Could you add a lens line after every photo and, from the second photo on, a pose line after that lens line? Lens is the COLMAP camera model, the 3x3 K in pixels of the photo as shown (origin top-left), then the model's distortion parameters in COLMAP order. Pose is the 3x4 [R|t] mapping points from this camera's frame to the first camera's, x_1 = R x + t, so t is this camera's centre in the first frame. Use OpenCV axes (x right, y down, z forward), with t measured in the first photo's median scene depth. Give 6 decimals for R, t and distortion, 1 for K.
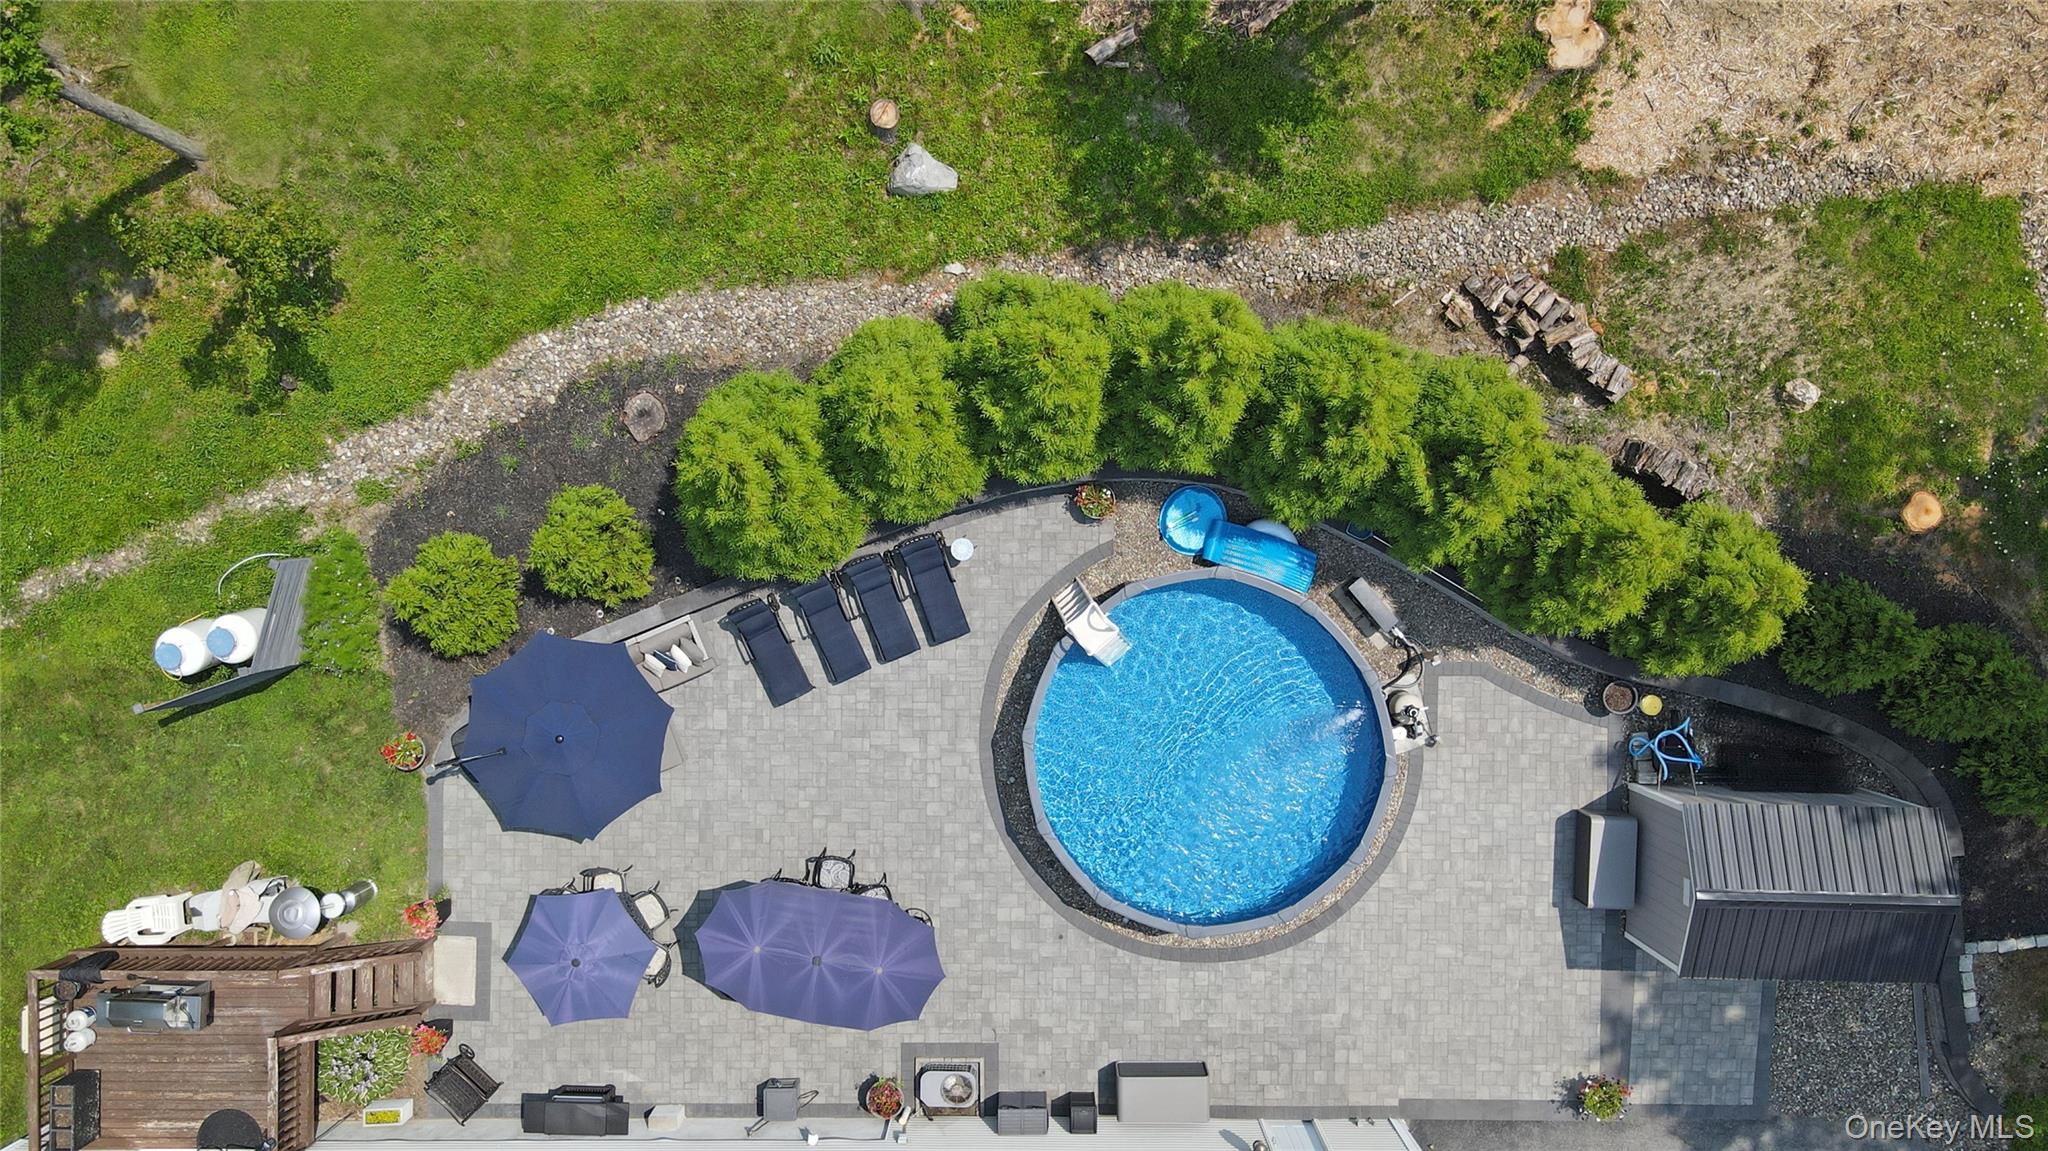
lens RADIAL K [[1414.0, 0, 1021.1], [0, 1414.0, 578.8], [0, 0, 1]] dist [0.013466, 0.006183]
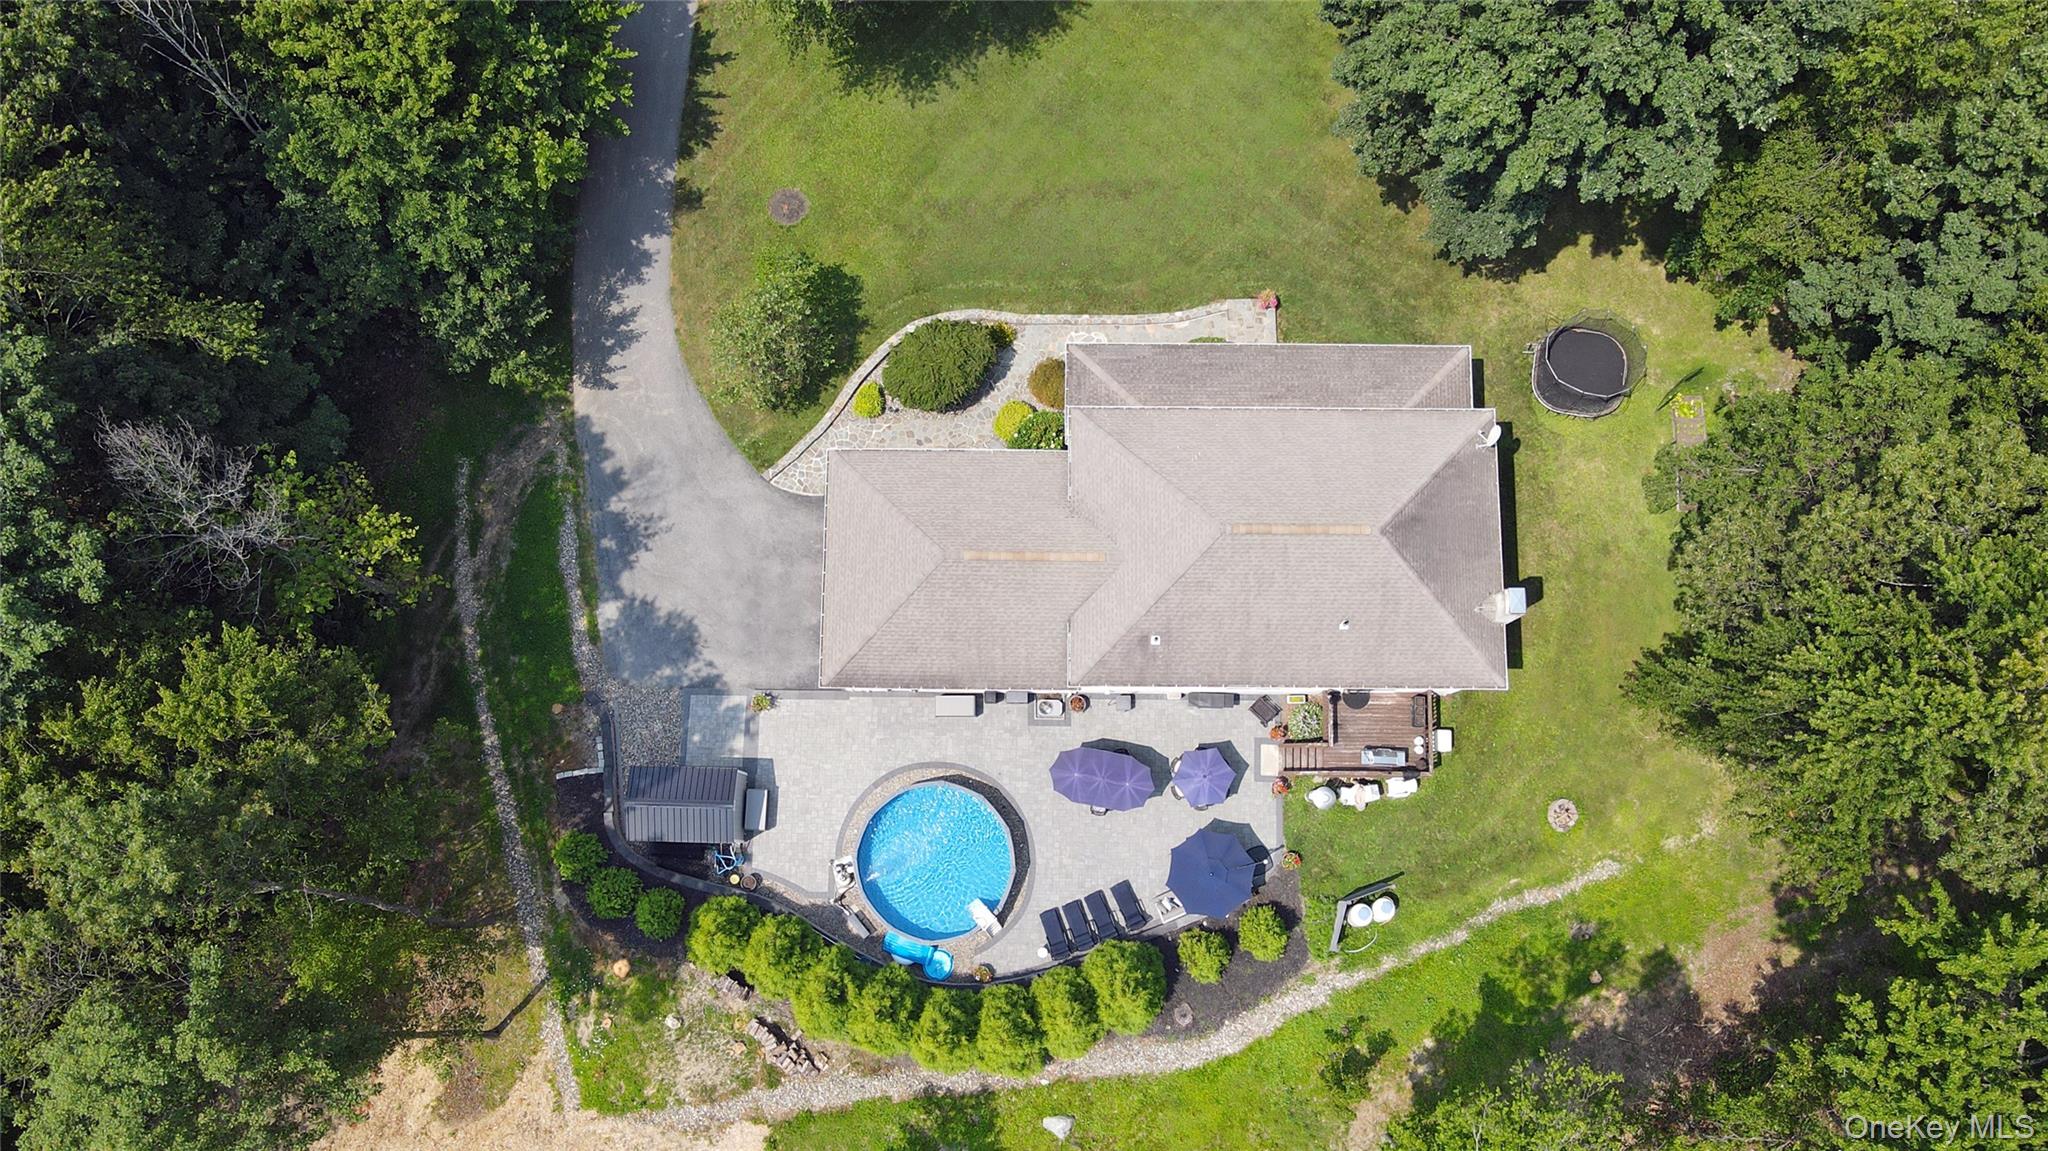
lens RADIAL K [[1414.0, 0, 1027.7], [0, 1414.0, 637.8], [0, 0, 1]] dist [0.013466, 0.006183]
pose [[-0.999968, -0.003761, 0.007090, -0.033101], [0.004676, -0.991015, 0.133670, 0.176504], [0.006524, 0.133698, 0.991001, -1.306962]]
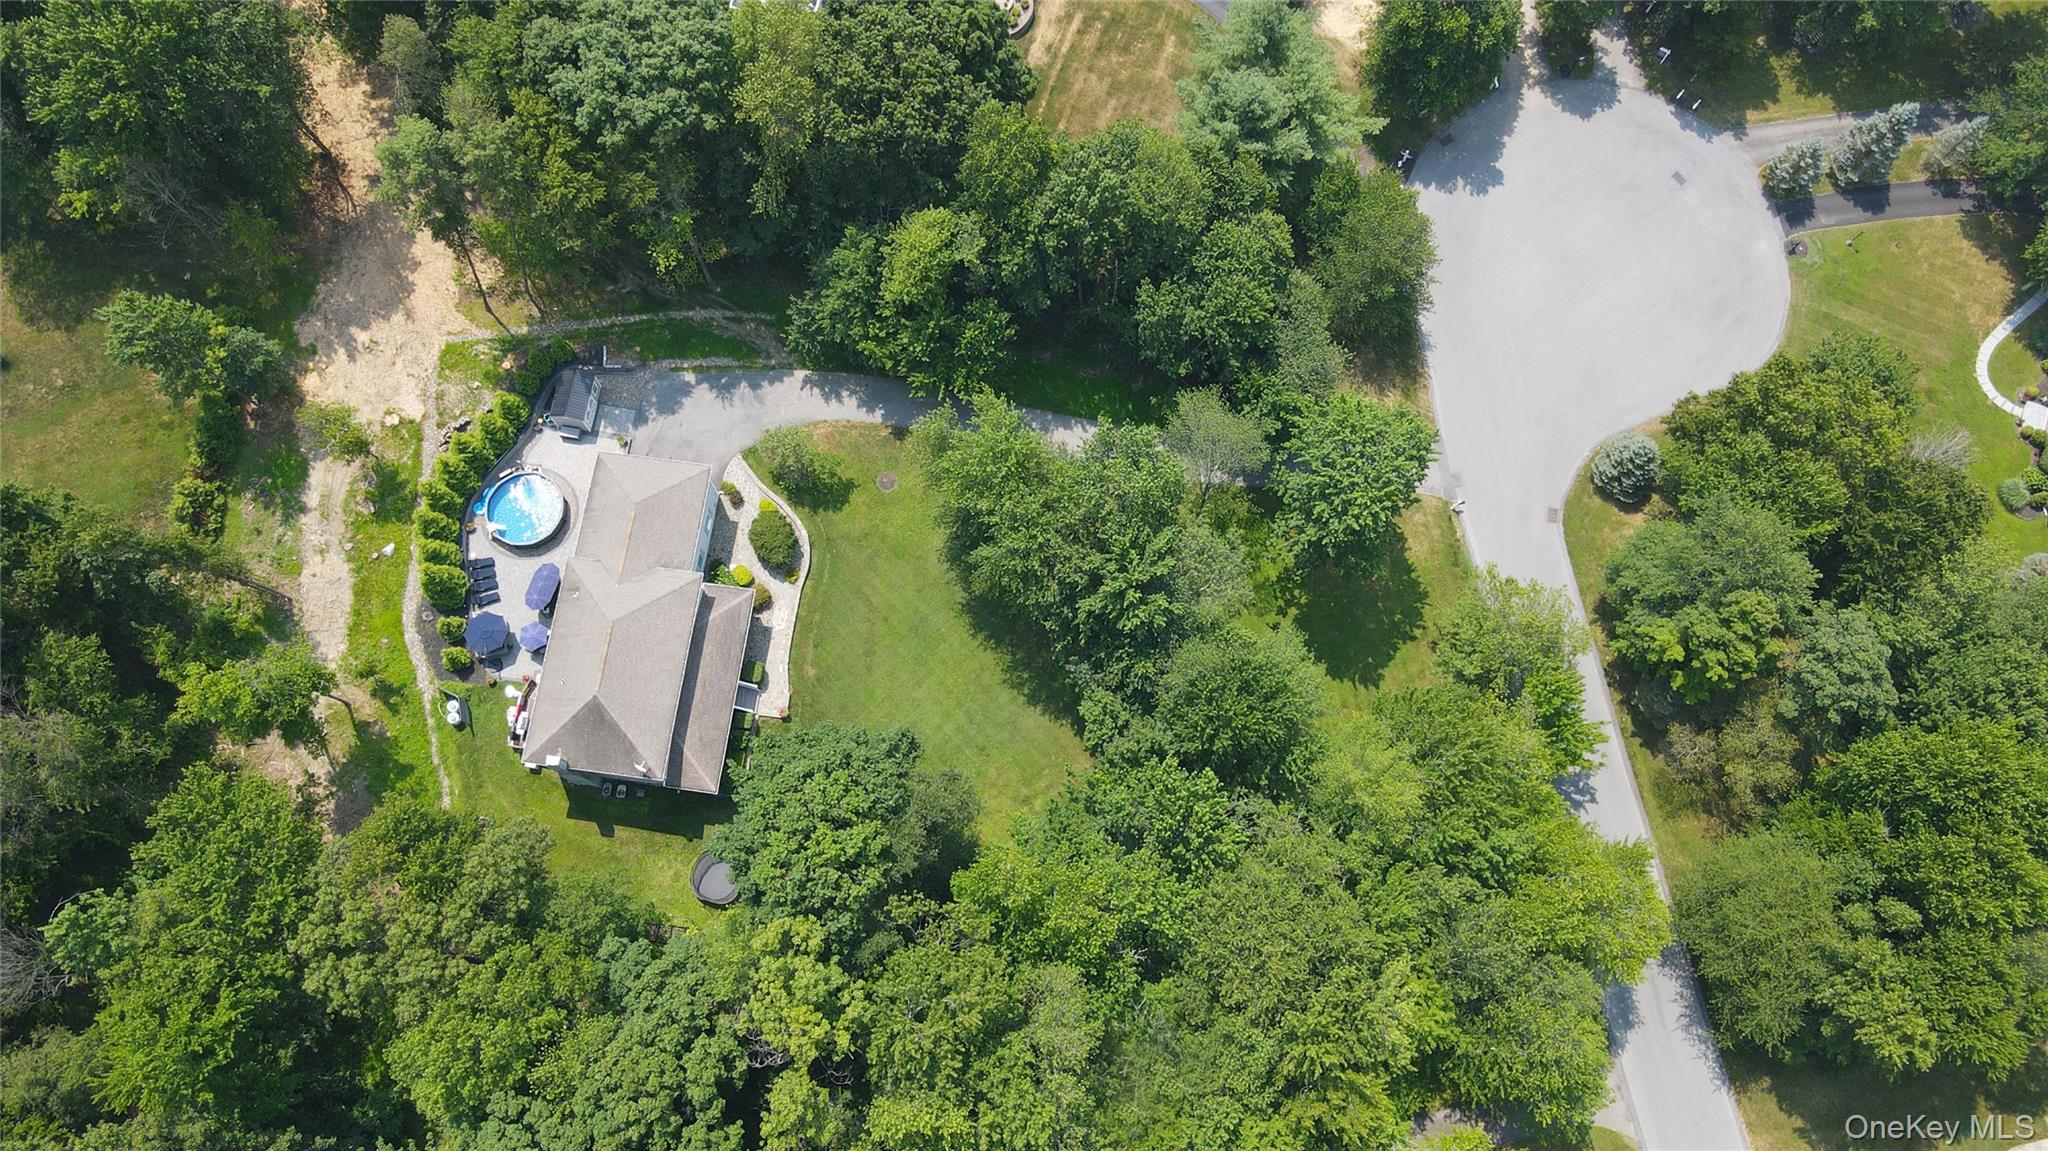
lens RADIAL K [[1414.0, 0, 1020.7], [0, 1414.0, 573.8], [0, 0, 1]] dist [0.013466, 0.006183]
pose [[0.126703, -0.958104, 0.256870, -1.082311], [0.991936, 0.123154, -0.029927, 1.933889], [-0.002962, 0.258591, 0.965982, -3.520416]]
